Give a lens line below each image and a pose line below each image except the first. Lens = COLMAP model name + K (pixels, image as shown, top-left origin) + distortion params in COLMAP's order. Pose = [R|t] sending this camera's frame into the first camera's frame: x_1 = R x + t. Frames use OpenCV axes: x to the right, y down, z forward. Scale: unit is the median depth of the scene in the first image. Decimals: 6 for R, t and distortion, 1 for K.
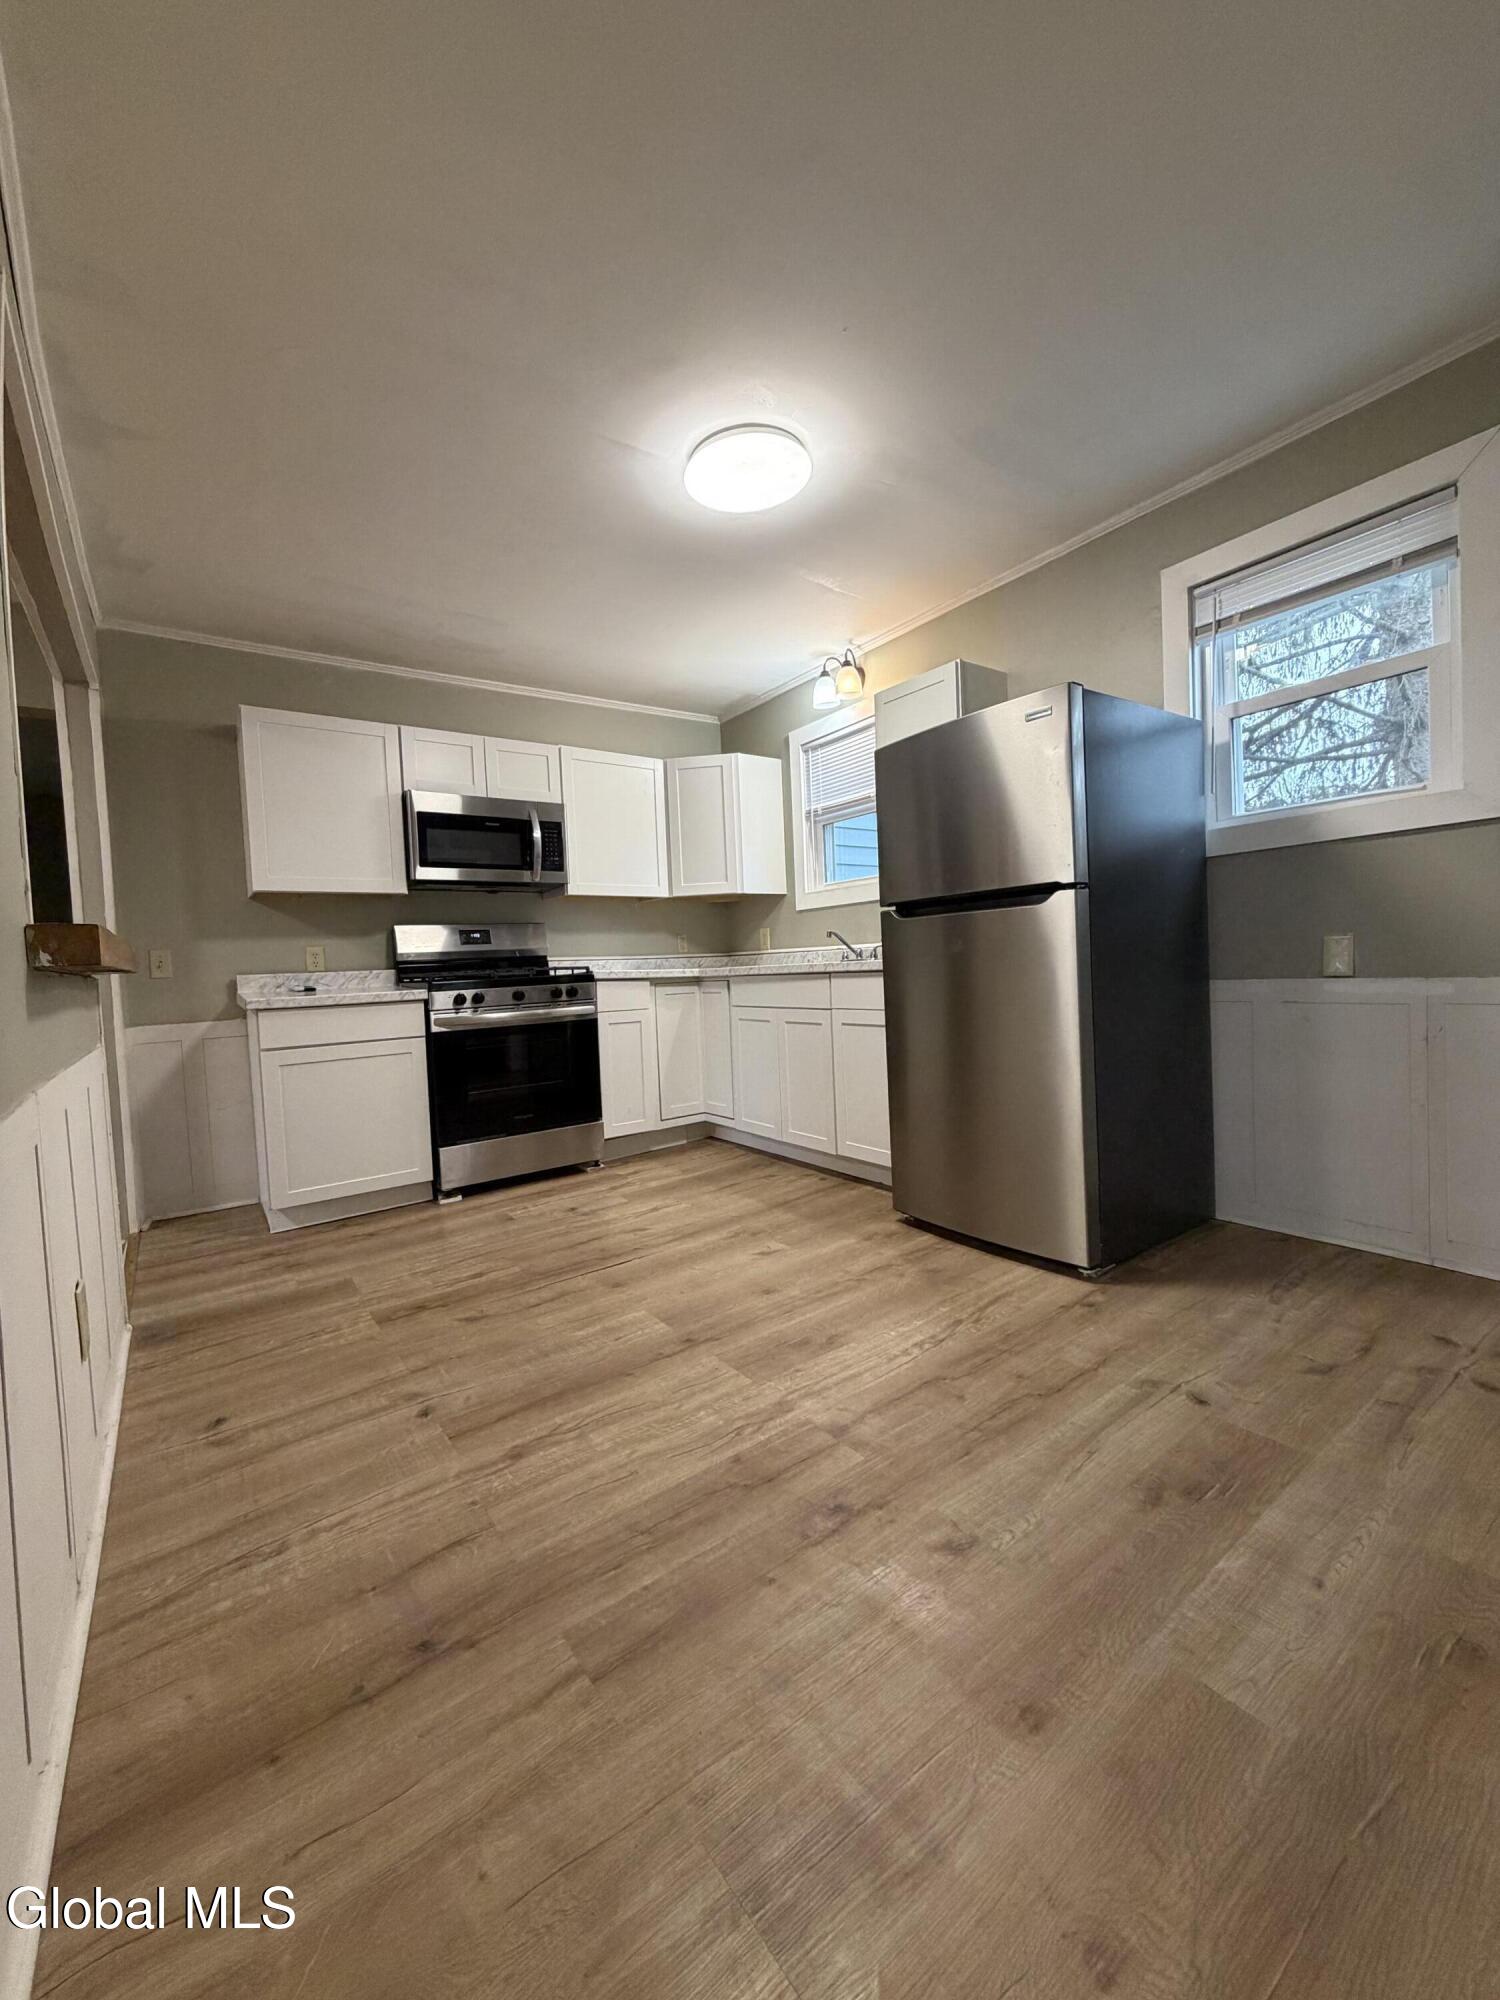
lens RADIAL K [[802.0, 0, 756.6], [0, 802.0, 999.1], [0, 0, 1]] dist [0.001923, -0.000147]
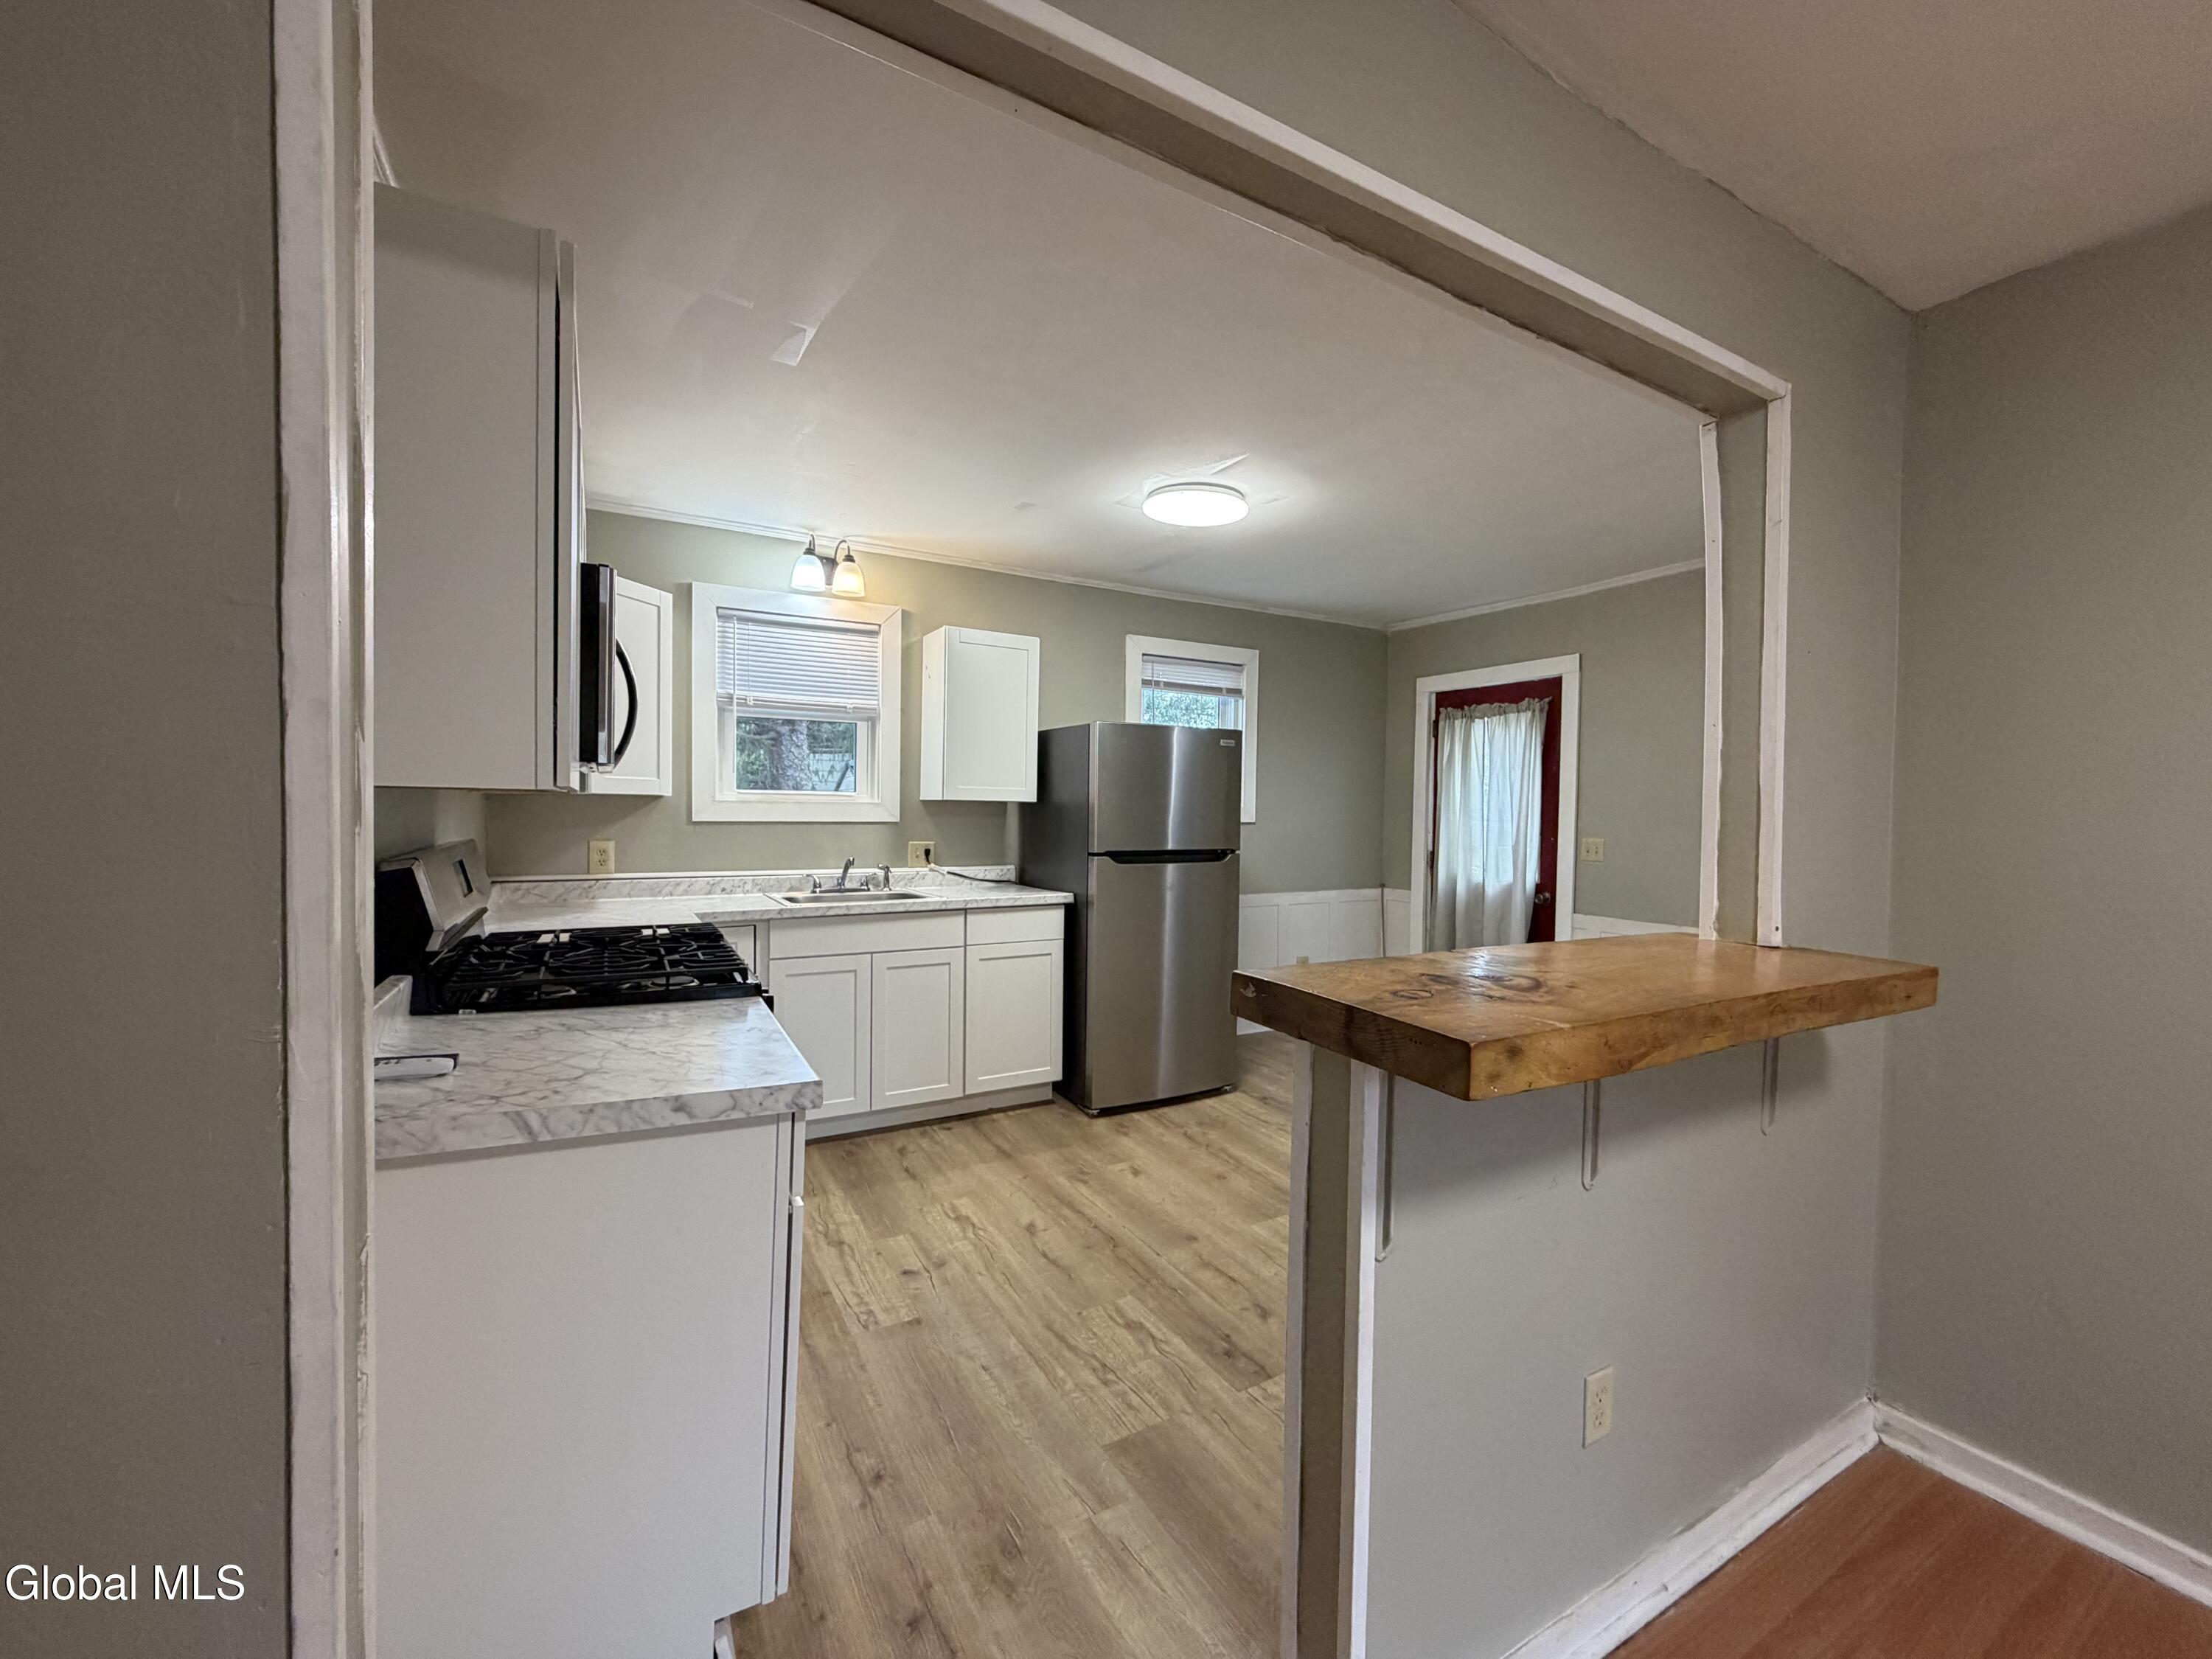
lens RADIAL K [[887.0, 0, 1098.5], [0, 887.0, 829.1], [0, 0, 1]] dist [0.001923, -0.000147]
pose [[0.101375, 0.020247, 0.994642, -1.106904], [0.024930, 0.999427, -0.022885, -0.115424], [-0.994536, 0.027116, 0.100812, 0.835428]]
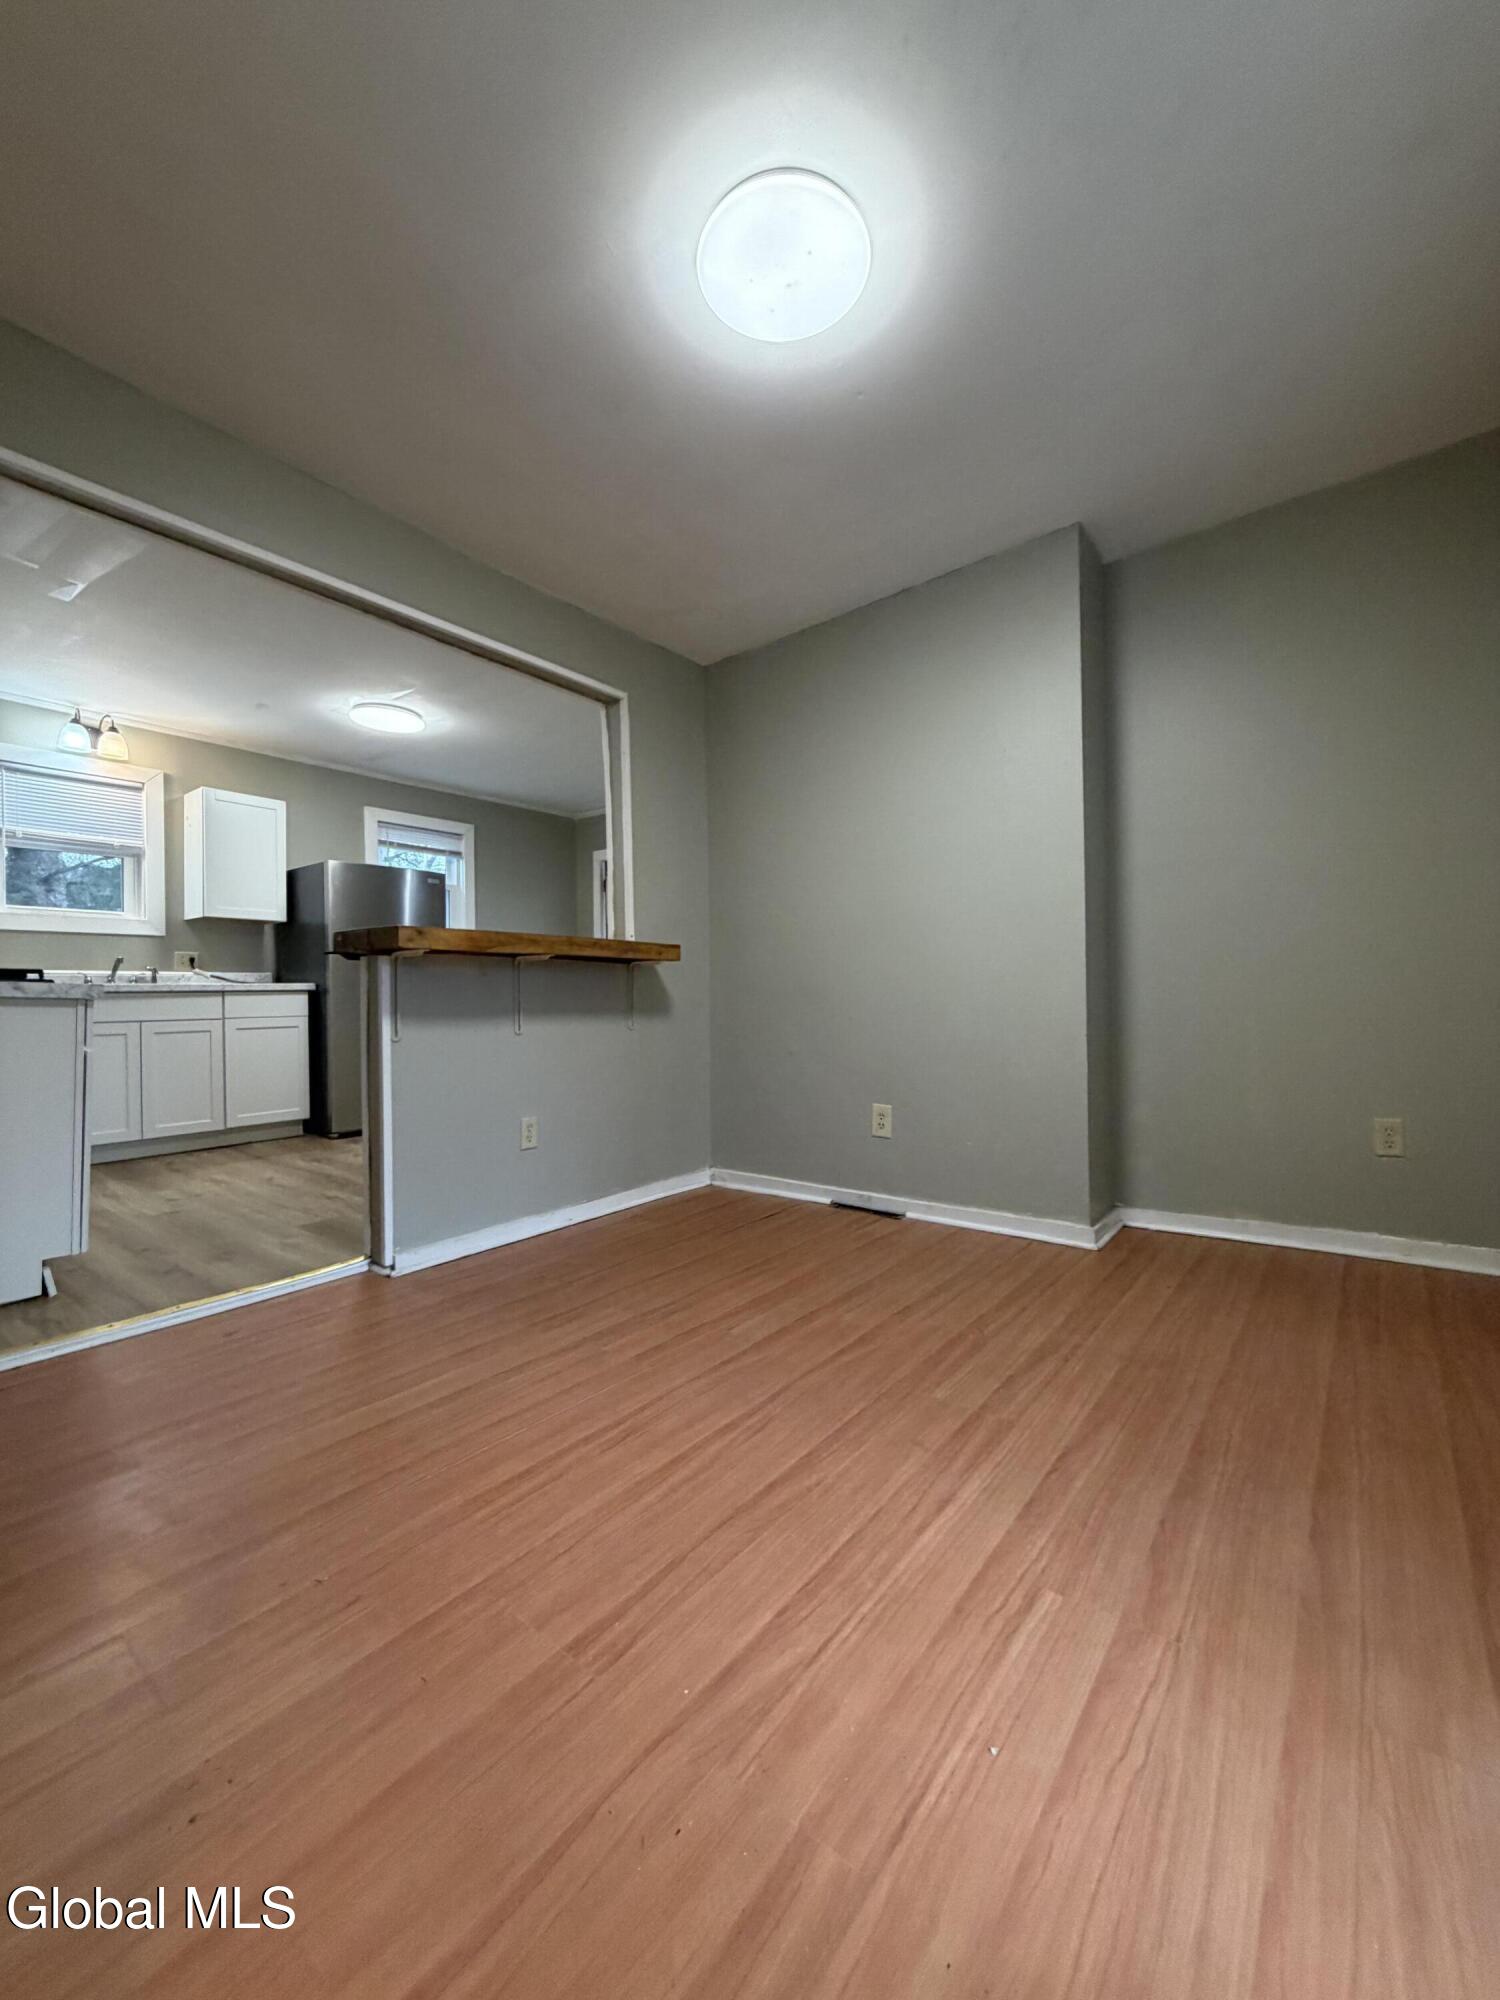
lens RADIAL K [[802.0, 0, 750.6], [0, 802.0, 996.0], [0, 0, 1]] dist [0.001923, -0.000147]
pose [[-0.285965, 0.046219, 0.957125, -1.654585], [0.067594, 0.997321, -0.027965, 0.082741], [-0.955853, 0.056699, -0.288323, 0.624785]]
